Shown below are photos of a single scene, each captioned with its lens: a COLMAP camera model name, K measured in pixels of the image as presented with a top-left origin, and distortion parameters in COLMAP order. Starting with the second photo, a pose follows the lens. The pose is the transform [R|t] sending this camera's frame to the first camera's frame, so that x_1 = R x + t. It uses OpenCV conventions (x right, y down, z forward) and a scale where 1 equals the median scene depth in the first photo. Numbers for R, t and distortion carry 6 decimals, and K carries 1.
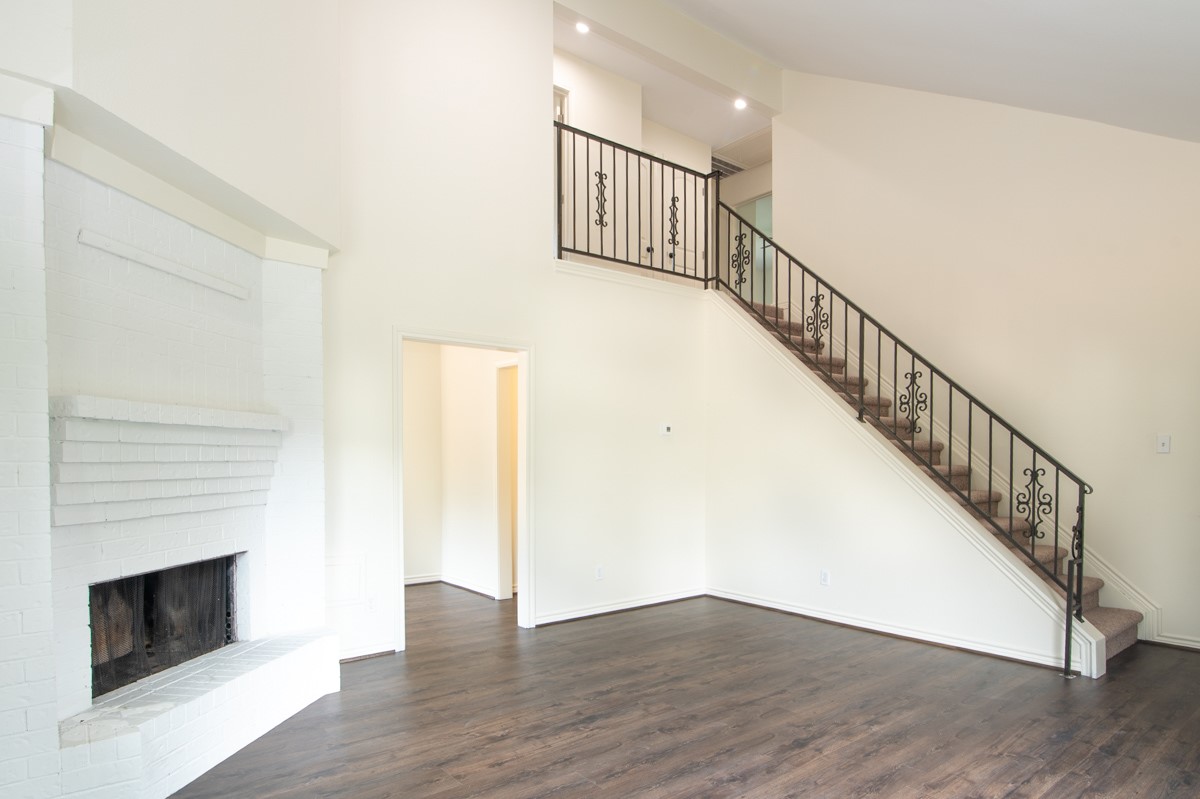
lens RADIAL K [[684.6, 0, 601.6], [0, 684.6, 471.6], [0, 0, 1]] dist [-0.003346, -0.002318]
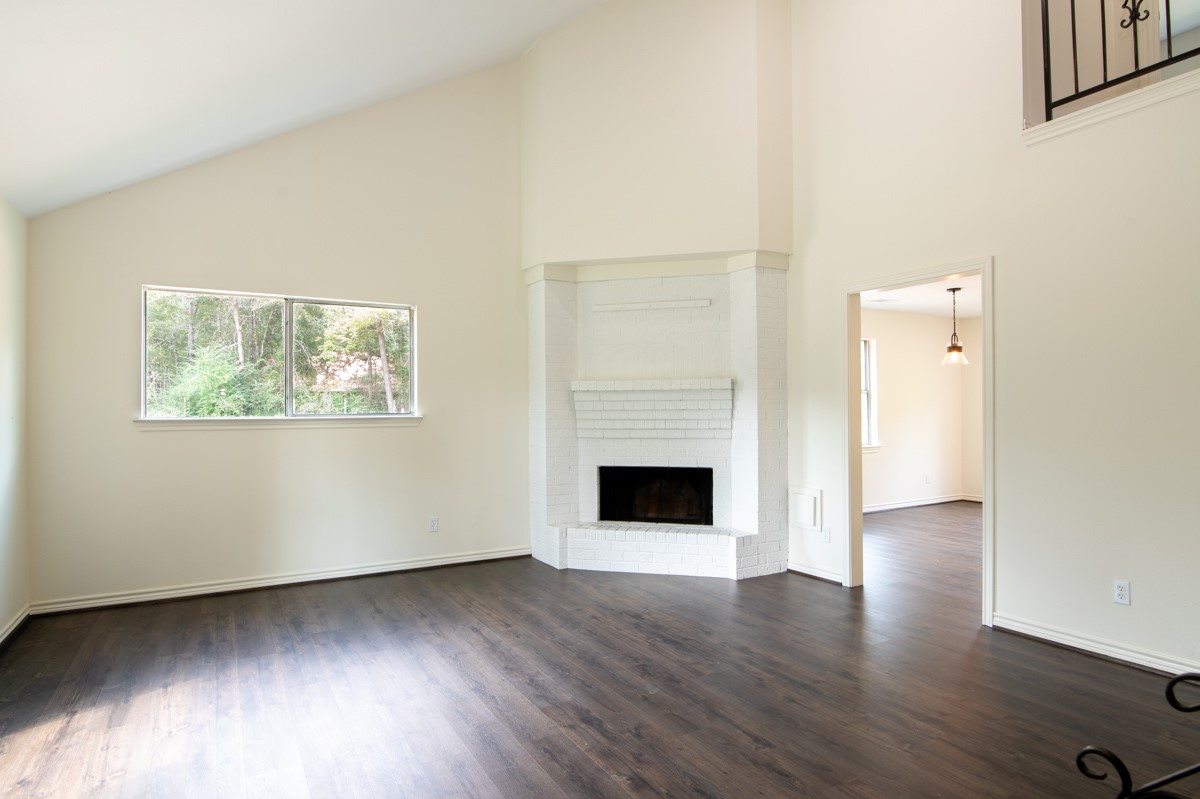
lens RADIAL K [[654.7, 0, 615.5], [0, 654.7, 399.0], [0, 0, 1]] dist [0.003784, 0.000317]
pose [[-0.127048, -0.016429, -0.991761, 0.828509], [-0.016689, 0.999757, -0.014423, -0.012154], [0.991756, 0.014719, -0.127291, 0.815961]]
